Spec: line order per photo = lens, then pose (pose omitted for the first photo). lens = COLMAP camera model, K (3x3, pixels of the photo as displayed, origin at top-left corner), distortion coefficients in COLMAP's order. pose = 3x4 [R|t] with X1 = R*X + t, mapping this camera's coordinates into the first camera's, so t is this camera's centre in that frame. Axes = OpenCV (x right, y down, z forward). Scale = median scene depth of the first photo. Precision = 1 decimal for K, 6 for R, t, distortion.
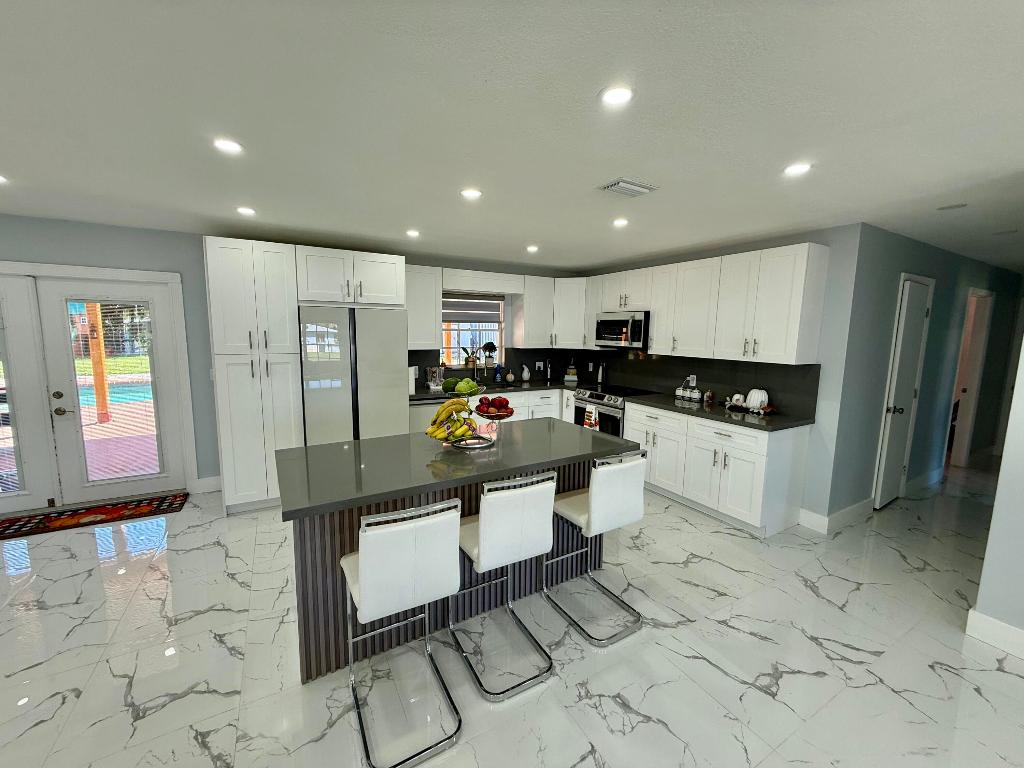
lens RADIAL K [[407.5, 0, 510.1], [0, 407.5, 383.9], [0, 0, 1]] dist [-0.000436, 0.000798]
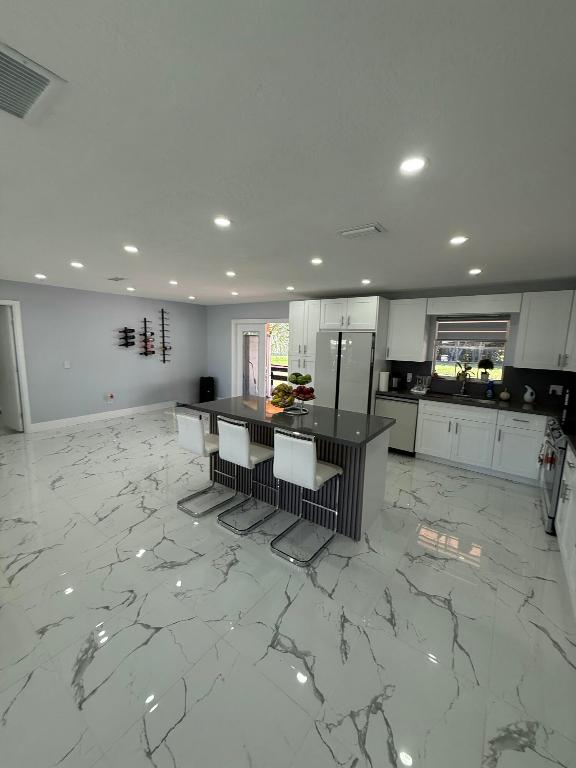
lens RADIAL K [[305.6, 0, 288.7], [0, 305.6, 384.2], [0, 0, 1]] dist [-0.000436, 0.000798]
pose [[0.406455, 0.130127, -0.904357, 0.744704], [-0.138079, 0.987186, 0.079986, -0.048399], [0.903177, 0.092362, 0.419215, 0.314679]]
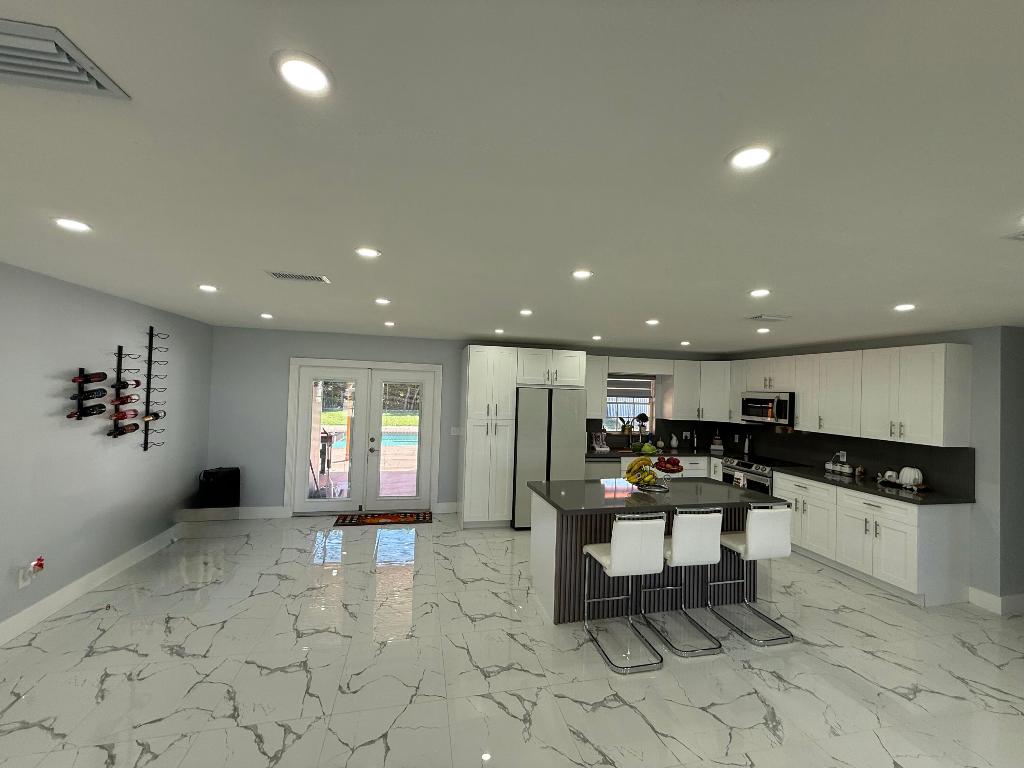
lens RADIAL K [[407.5, 0, 510.1], [0, 407.5, 382.9], [0, 0, 1]] dist [-0.000436, 0.000798]
pose [[0.956077, 0.011428, -0.292892, -0.114497], [-0.056731, 0.987560, -0.146652, 0.011141], [0.287572, 0.156826, 0.944832, -0.416431]]
